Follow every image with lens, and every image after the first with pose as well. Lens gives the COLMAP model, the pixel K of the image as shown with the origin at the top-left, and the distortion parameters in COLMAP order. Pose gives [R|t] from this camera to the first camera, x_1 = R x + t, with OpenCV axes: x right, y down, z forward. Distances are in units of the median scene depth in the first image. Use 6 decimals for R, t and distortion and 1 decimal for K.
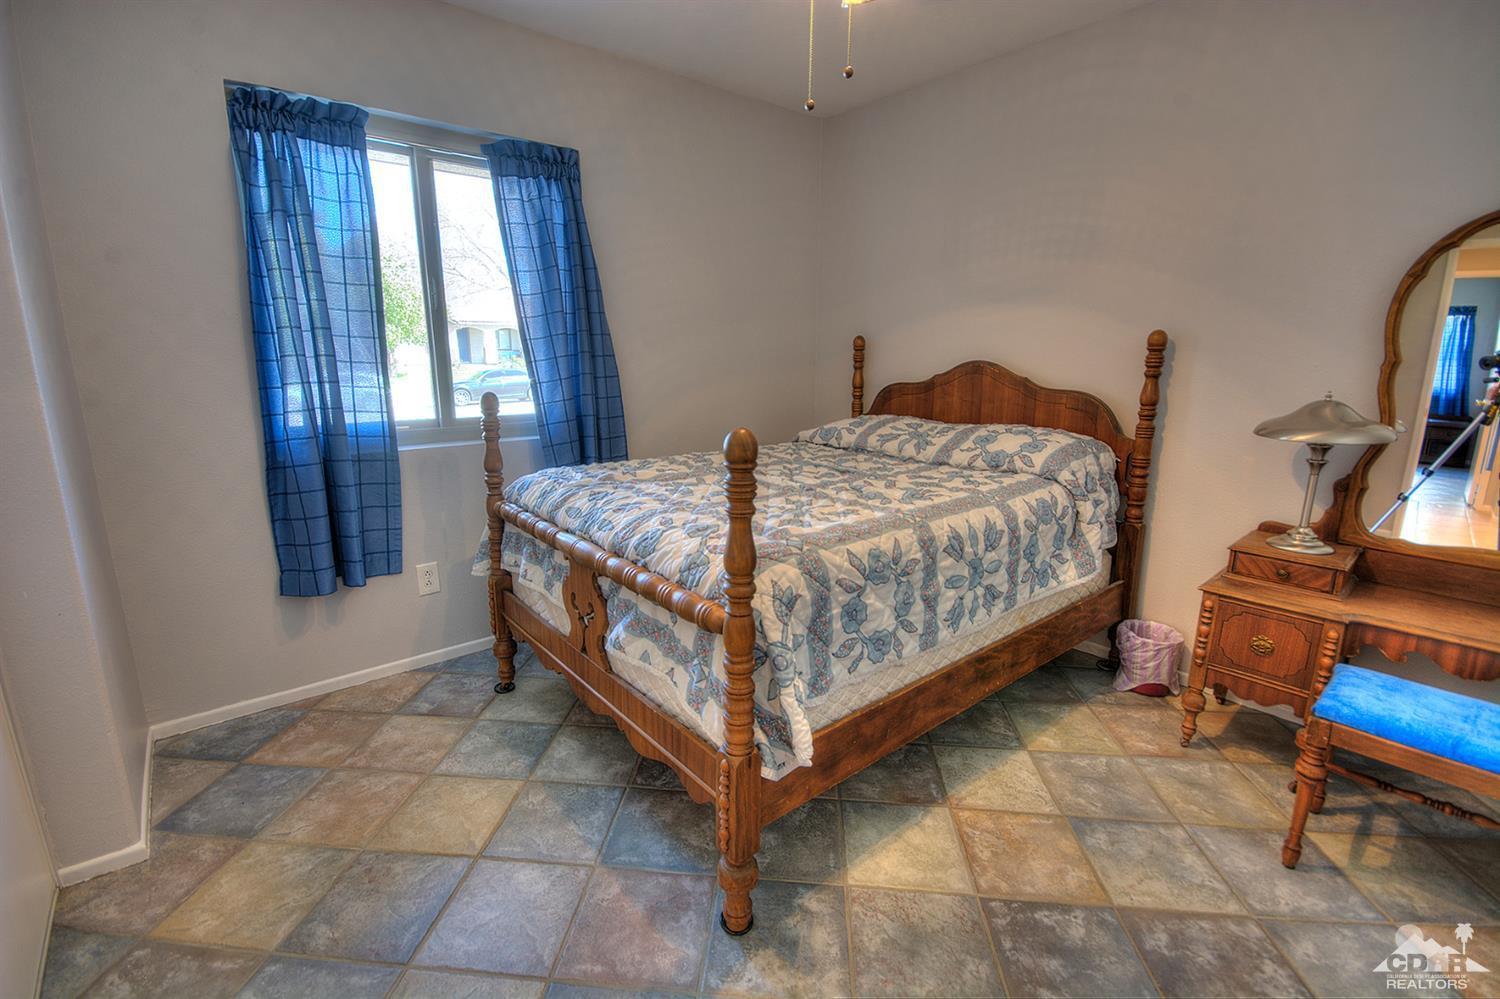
lens RADIAL K [[662.5, 0, 737.6], [0, 662.5, 499.6], [0, 0, 1]] dist [0.002249, -0.000013]
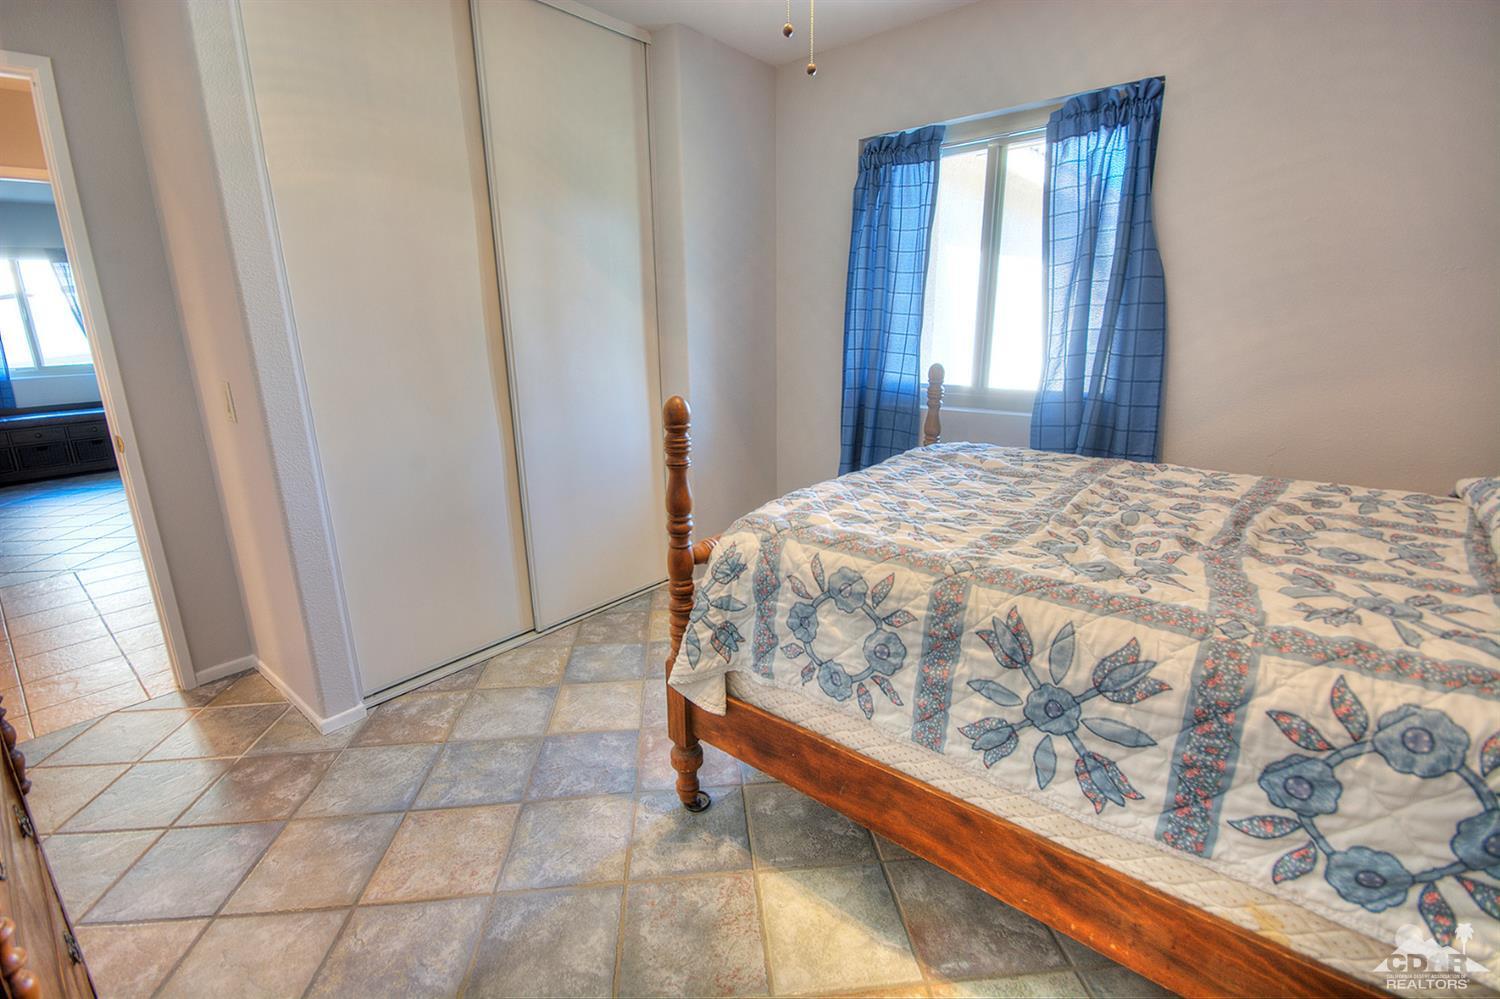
lens RADIAL K [[662.5, 0, 737.6], [0, 662.5, 499.6], [0, 0, 1]] dist [0.002249, -0.000013]
pose [[0.178492, 0.249309, -0.951833, 0.808572], [-0.200472, 0.956291, 0.212883, -0.135388], [0.963302, 0.152817, 0.220670, 0.557511]]
